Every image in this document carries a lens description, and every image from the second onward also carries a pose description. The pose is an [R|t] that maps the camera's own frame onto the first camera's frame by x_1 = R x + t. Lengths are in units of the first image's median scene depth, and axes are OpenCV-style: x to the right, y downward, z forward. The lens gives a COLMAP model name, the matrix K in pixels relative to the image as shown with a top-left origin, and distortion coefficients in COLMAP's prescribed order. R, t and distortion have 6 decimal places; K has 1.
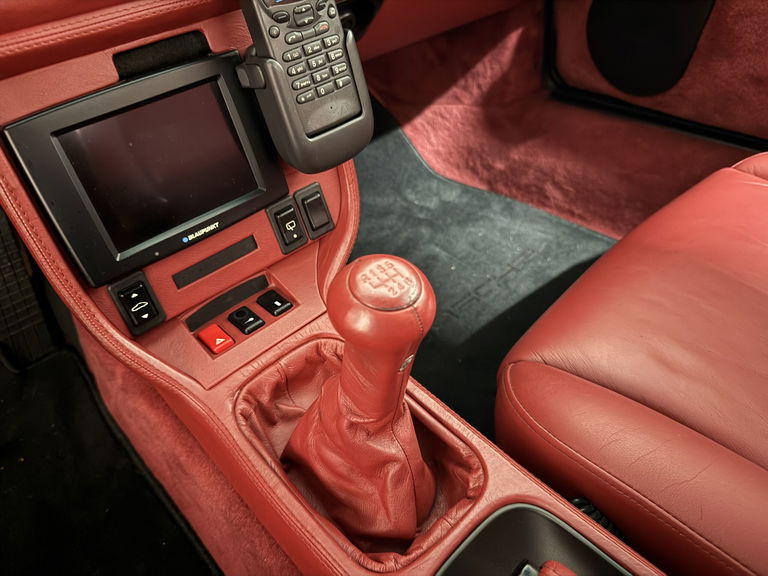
lens RADIAL K [[565.8, 0, 382.9], [0, 565.8, 260.4], [0, 0, 1]] dist [0.066344, -0.061439]
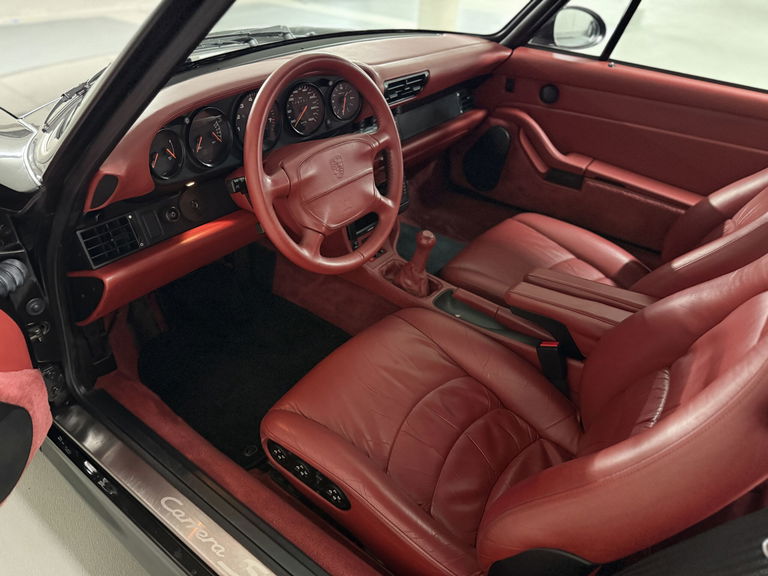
lens RADIAL K [[542.7, 0, 384.0], [0, 542.7, 288.0], [0, 0, 1]] dist [0.065949, -0.044901]
pose [[0.979829, 0.001225, 0.199832, -0.478920], [0.008994, 0.998698, -0.050223, 0.268180], [-0.199633, 0.051007, 0.978542, -1.304422]]
